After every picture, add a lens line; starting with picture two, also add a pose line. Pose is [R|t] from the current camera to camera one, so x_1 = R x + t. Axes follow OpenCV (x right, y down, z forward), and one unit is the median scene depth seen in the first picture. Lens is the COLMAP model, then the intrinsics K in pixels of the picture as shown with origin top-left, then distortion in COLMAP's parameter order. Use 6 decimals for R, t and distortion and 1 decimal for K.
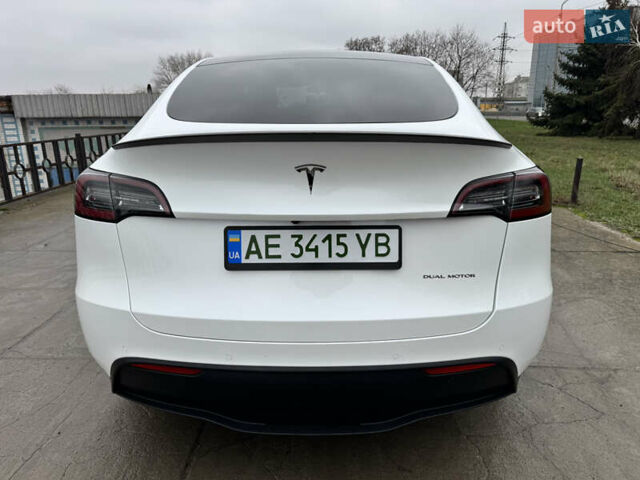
lens RADIAL K [[461.5, 0, 318.5], [0, 461.5, 251.4], [0, 0, 1]] dist [0.001793, -0.000790]
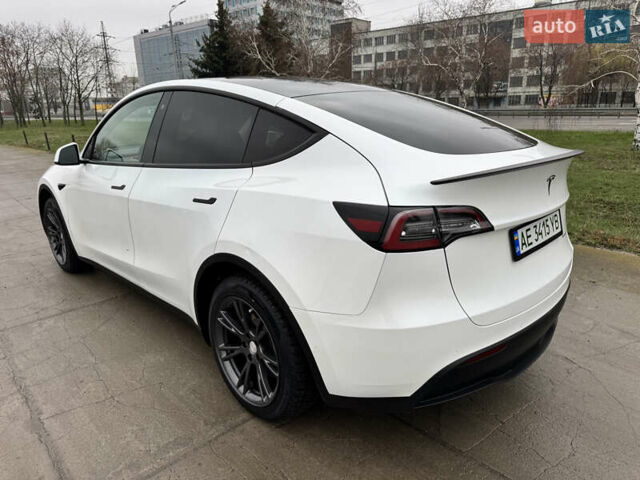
lens RADIAL K [[461.5, 0, 318.5], [0, 461.5, 251.4], [0, 0, 1]] dist [0.001793, -0.000790]
pose [[0.703485, -0.224024, 0.674479, -0.101554], [0.222620, 0.970721, 0.090225, -0.016006], [-0.674944, 0.086680, 0.732760, 0.028189]]
